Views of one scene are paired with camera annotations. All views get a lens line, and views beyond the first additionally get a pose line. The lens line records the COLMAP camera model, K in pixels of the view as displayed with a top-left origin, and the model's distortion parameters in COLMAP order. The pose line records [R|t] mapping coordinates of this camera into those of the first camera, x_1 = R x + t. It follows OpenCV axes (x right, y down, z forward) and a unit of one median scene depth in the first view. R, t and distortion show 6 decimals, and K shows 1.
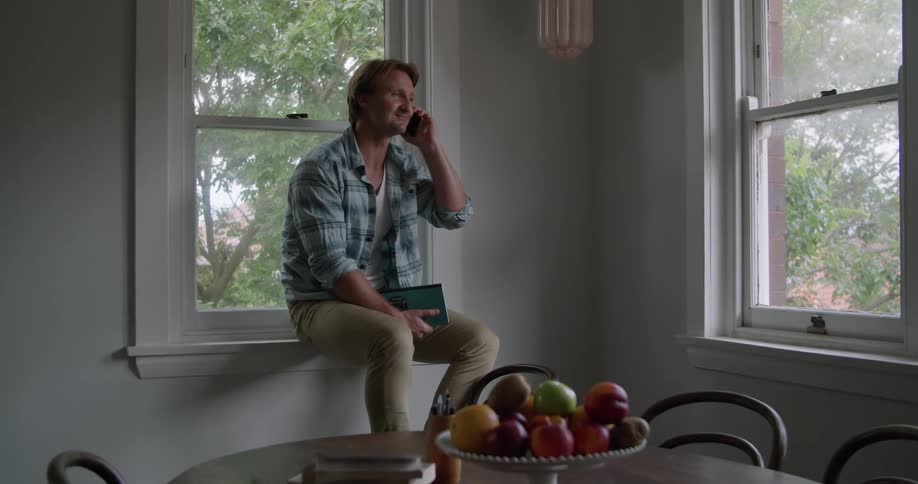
lens RADIAL K [[1097.8, 0, 459.0], [0, 1097.8, 242.0], [0, 0, 1]] dist [0.009015, 0.005888]
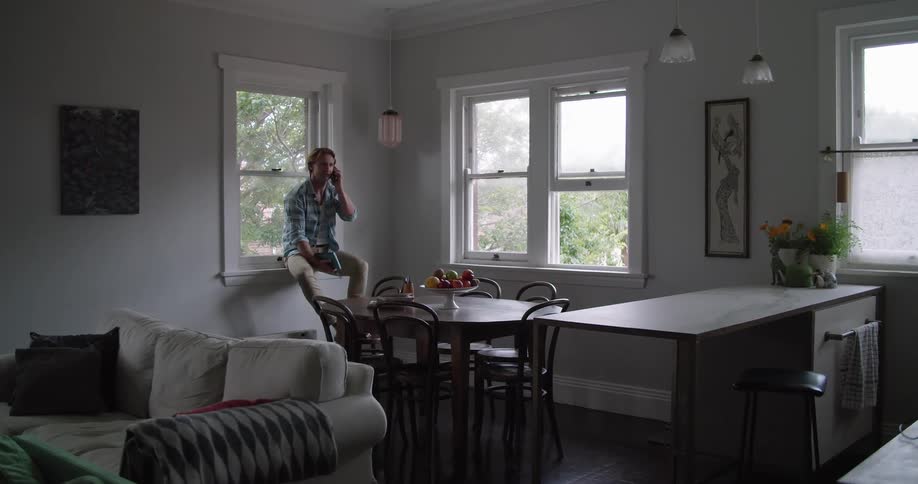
lens RADIAL K [[1097.8, 0, 459.0], [0, 1097.8, 242.0], [0, 0, 1]] dist [0.009015, 0.005888]
pose [[0.913859, -0.010074, 0.405907, -0.766810], [-0.003360, 0.999470, 0.032370, -0.043512], [-0.406018, -0.030945, 0.913341, -1.282632]]
